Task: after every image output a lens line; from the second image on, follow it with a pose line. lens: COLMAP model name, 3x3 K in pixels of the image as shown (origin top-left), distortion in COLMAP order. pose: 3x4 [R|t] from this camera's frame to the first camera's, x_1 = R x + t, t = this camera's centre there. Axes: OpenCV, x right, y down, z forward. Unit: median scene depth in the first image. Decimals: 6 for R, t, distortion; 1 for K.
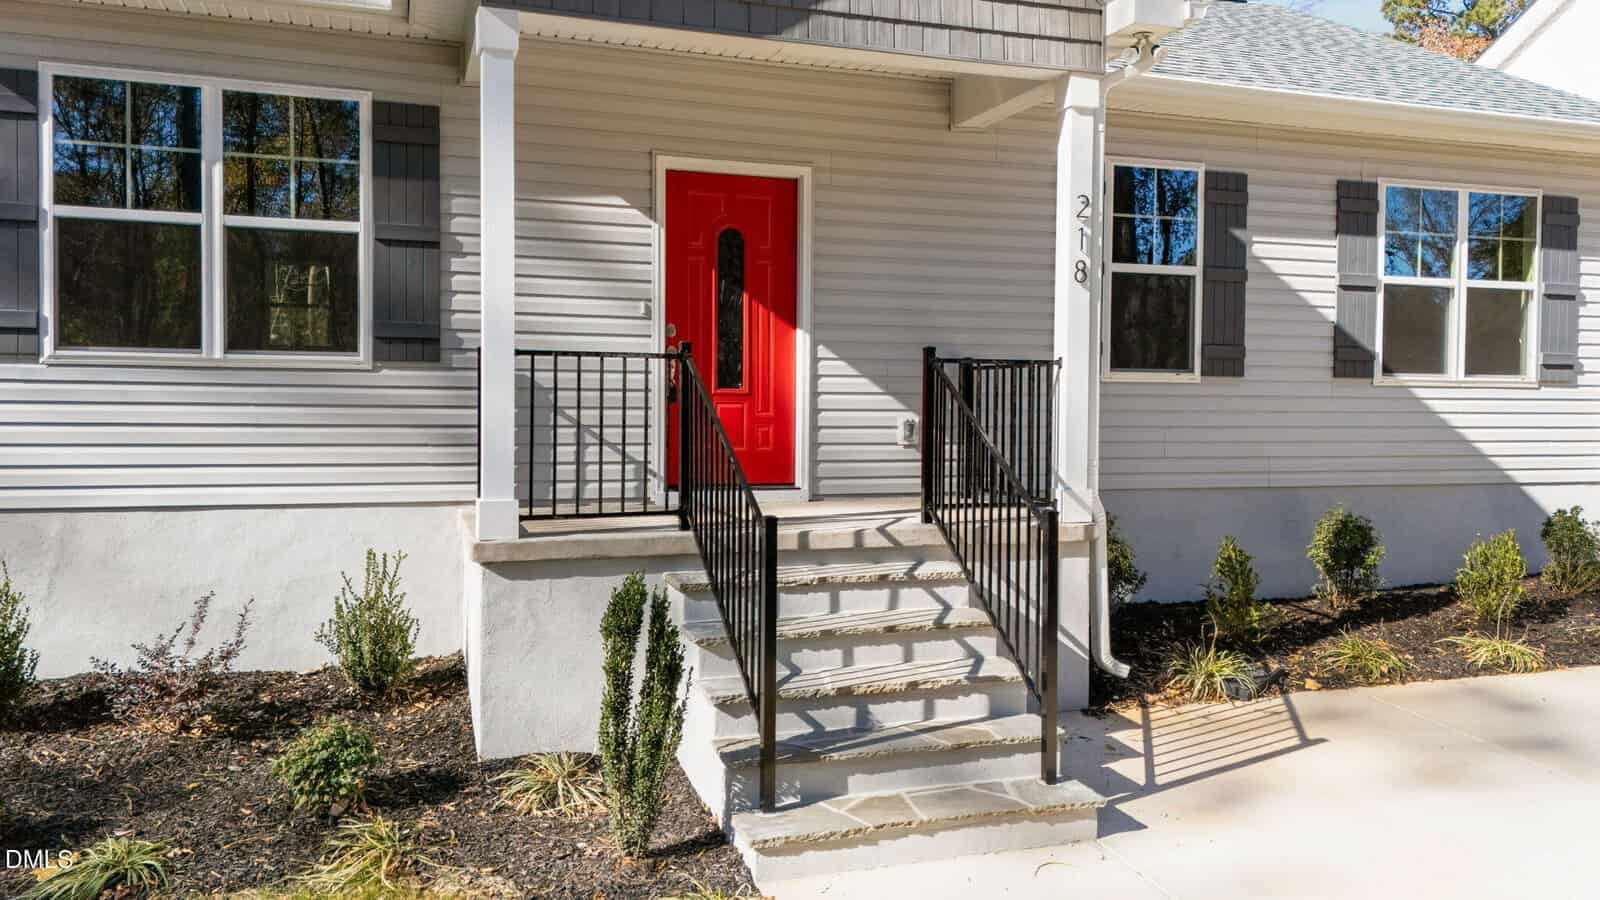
lens RADIAL K [[1220.4, 0, 801.5], [0, 1220.4, 428.4], [0, 0, 1]] dist [0.011326, 0.006247]
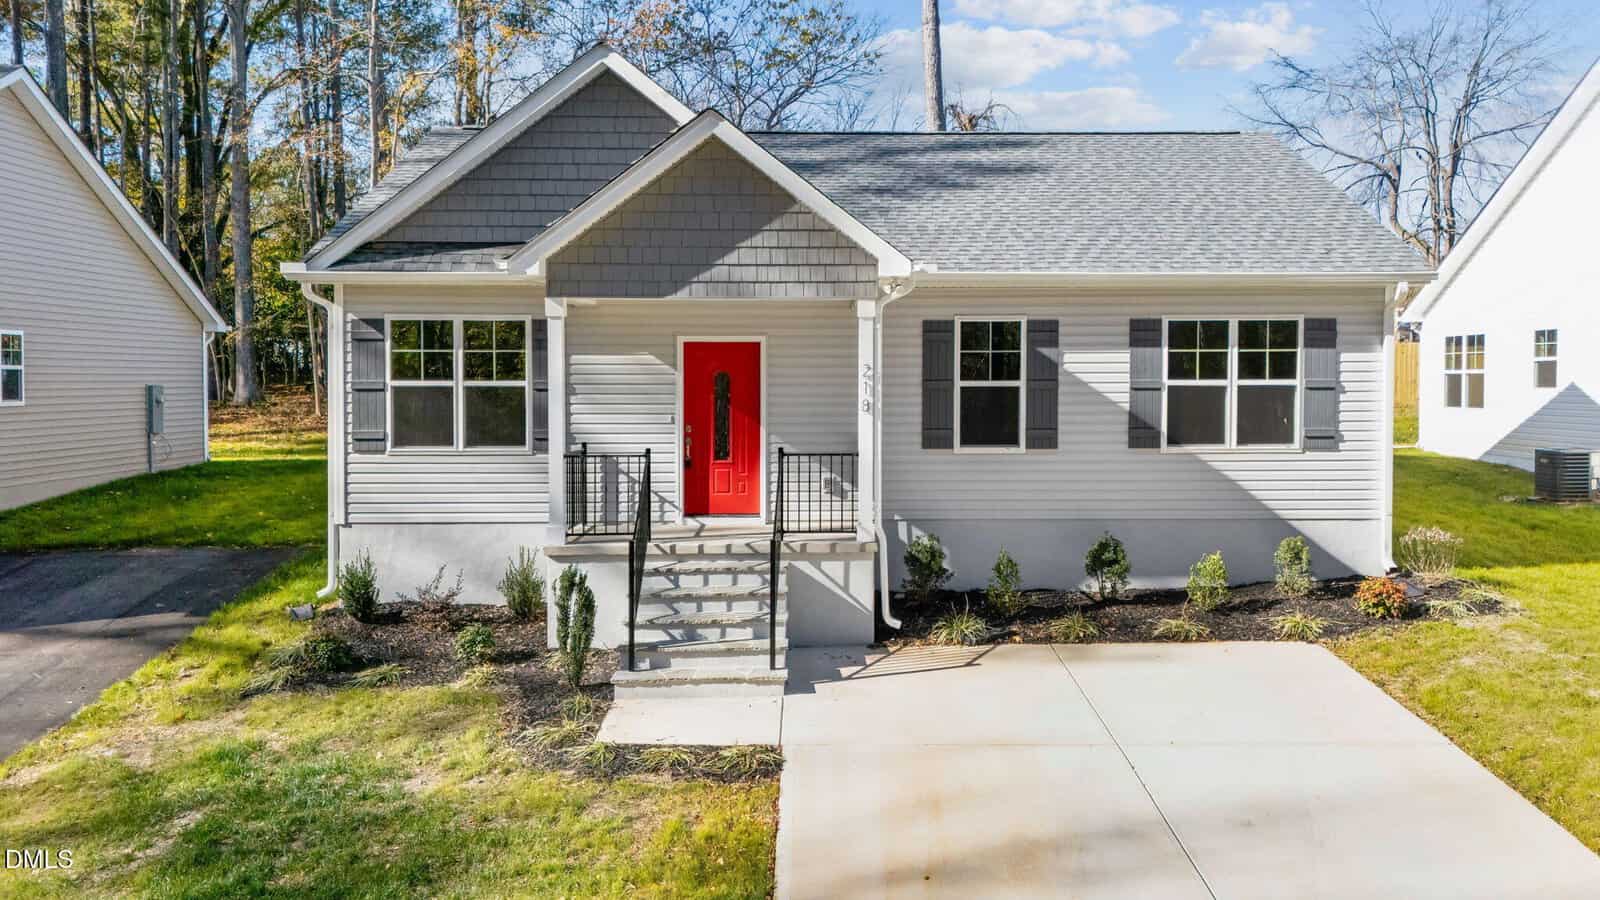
lens RADIAL K [[1126.9, 0, 805.2], [0, 1126.9, 413.7], [0, 0, 1]] dist [0.008049, -0.000422]
pose [[0.954298, -0.004916, -0.298818, 0.493152], [0.003450, 0.999979, -0.005433, -0.081889], [0.298838, 0.004154, 0.954295, -0.488131]]
